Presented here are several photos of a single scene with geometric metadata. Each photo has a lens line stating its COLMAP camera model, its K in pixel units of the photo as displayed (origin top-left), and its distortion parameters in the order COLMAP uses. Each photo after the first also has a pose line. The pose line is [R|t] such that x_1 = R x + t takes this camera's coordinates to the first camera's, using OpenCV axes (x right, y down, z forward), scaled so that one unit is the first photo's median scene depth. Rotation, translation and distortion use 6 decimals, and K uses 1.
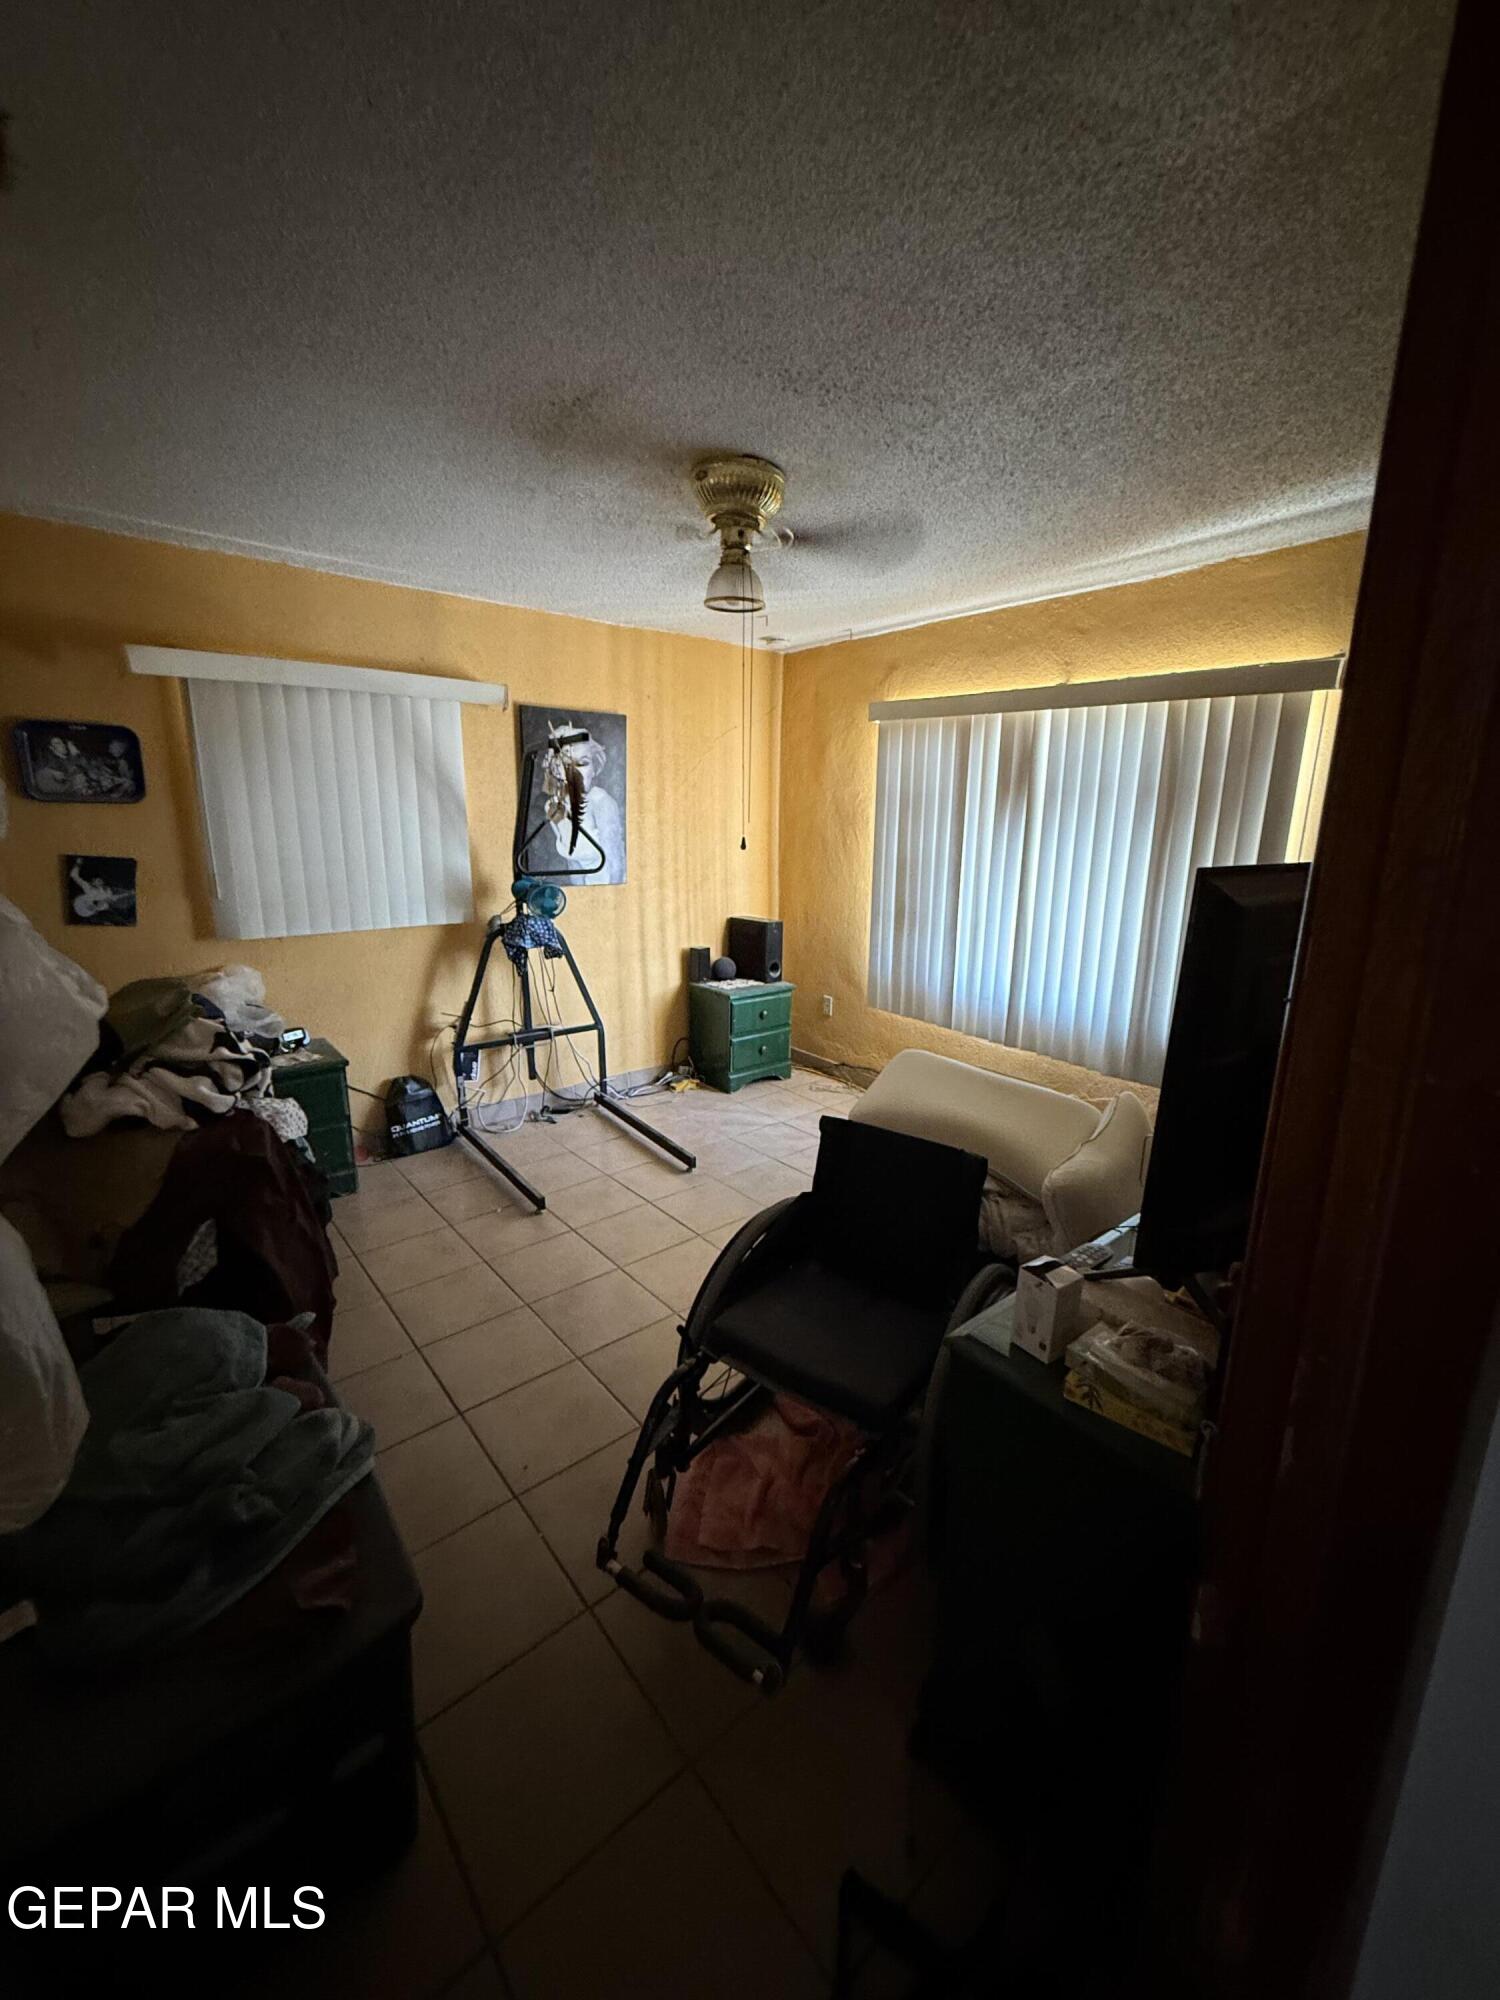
lens RADIAL K [[795.9, 0, 748.6], [0, 795.9, 1000.1], [0, 0, 1]] dist [-0.002378, 0.000330]
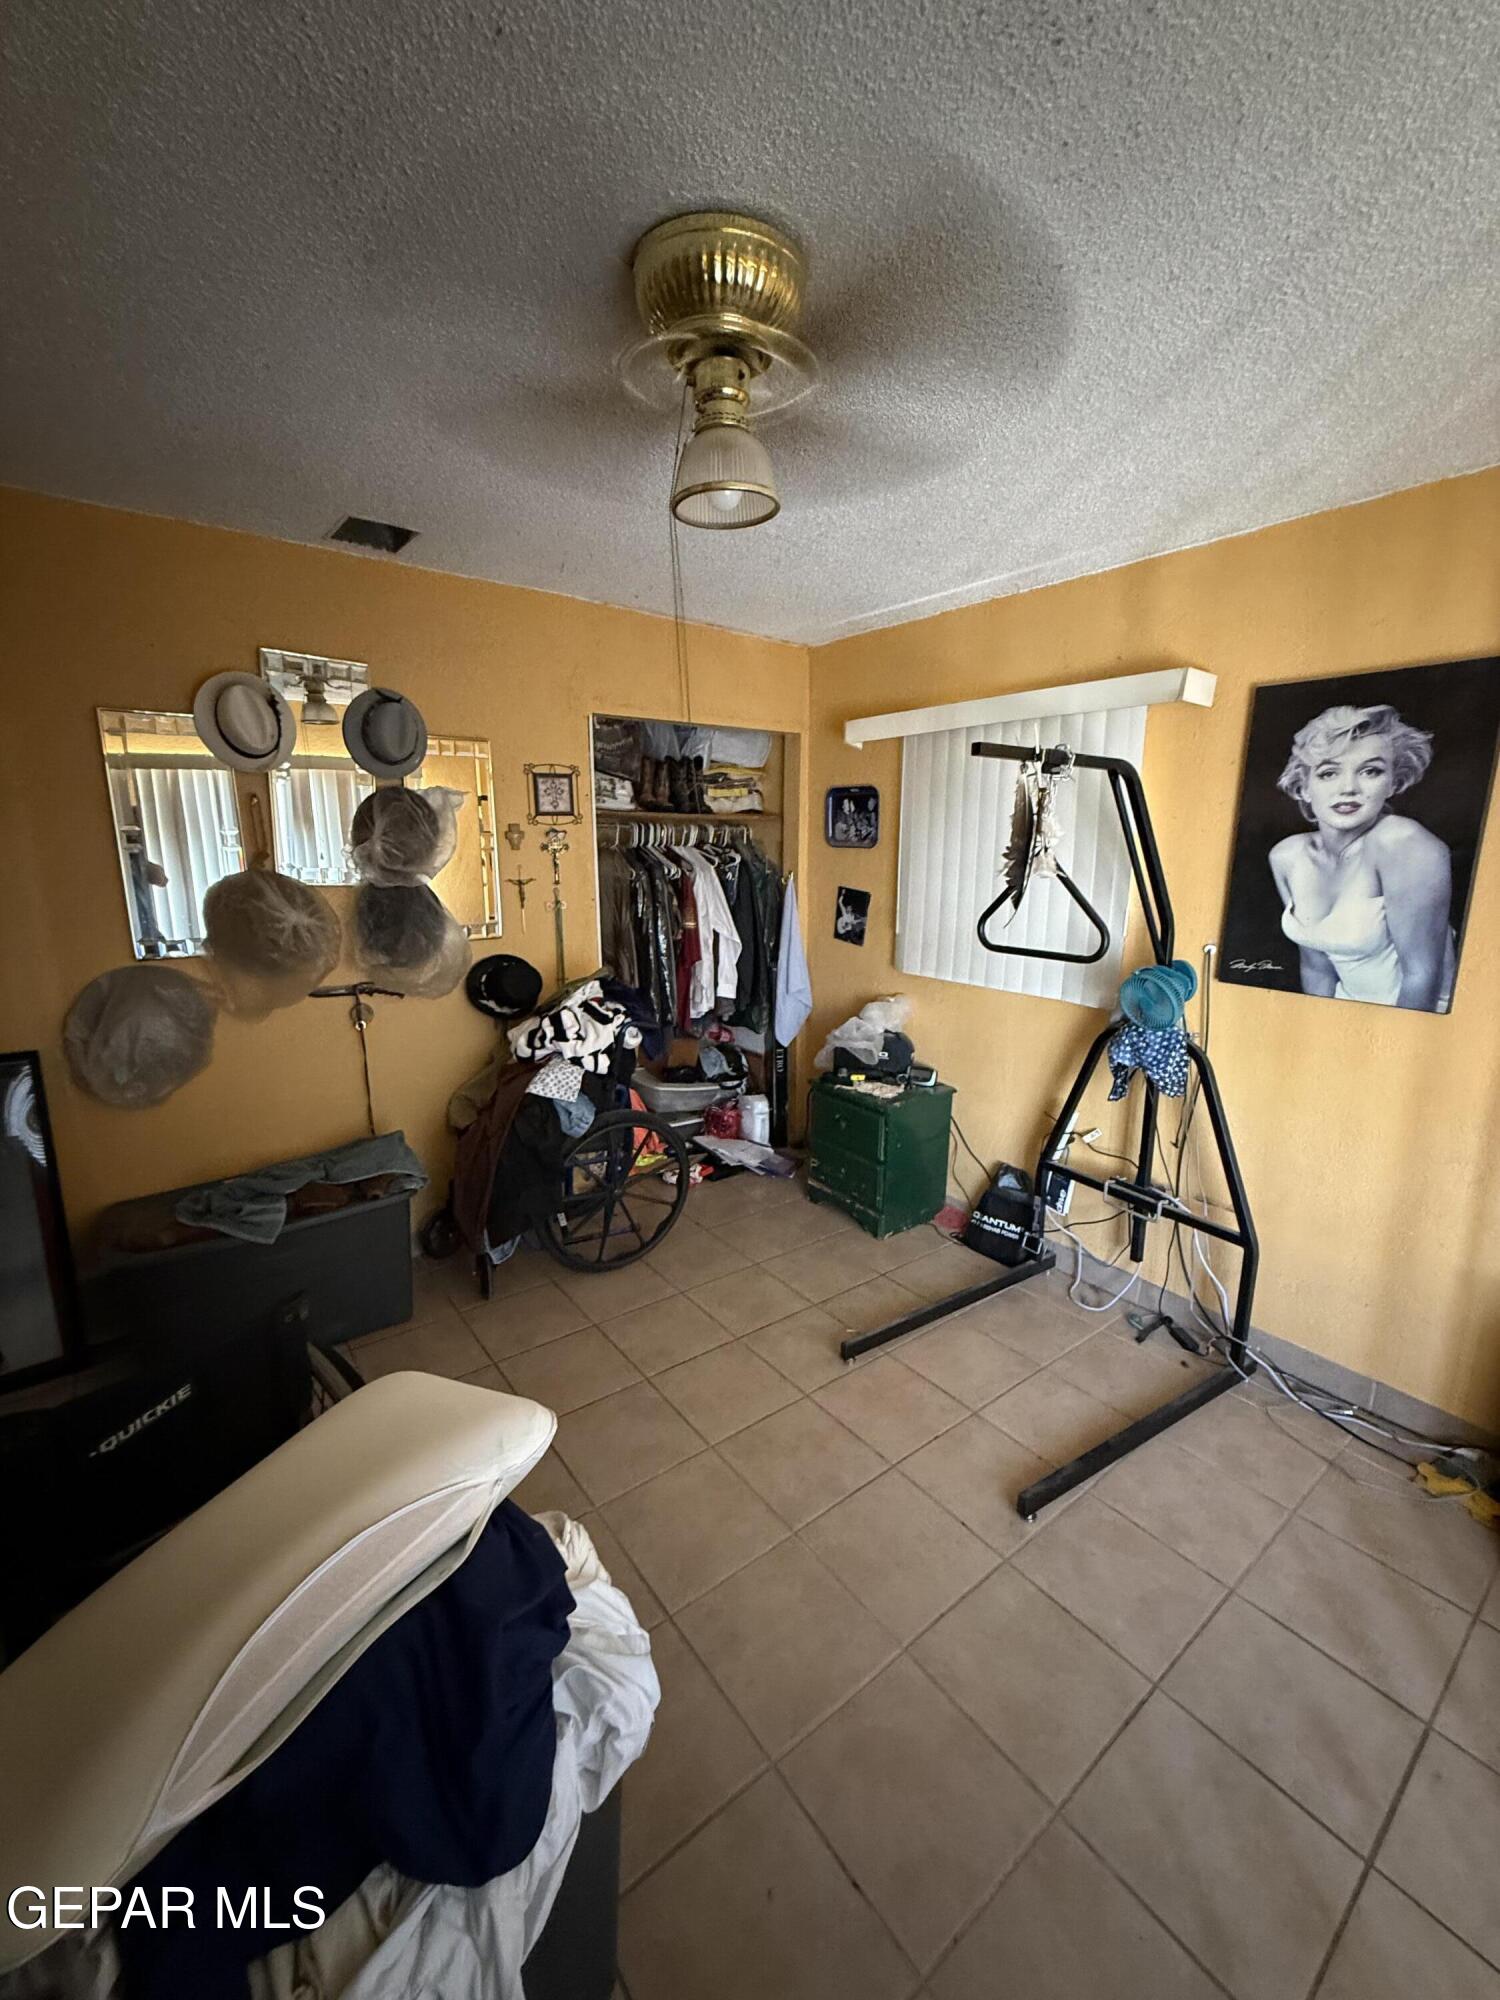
lens RADIAL K [[795.9, 0, 748.6], [0, 795.9, 1000.1], [0, 0, 1]] dist [-0.002378, 0.000330]
pose [[-0.043974, 0.187591, -0.981262, 0.465091], [-0.237996, 0.951967, 0.192656, -0.210032], [0.970270, 0.242008, 0.002784, 0.846463]]
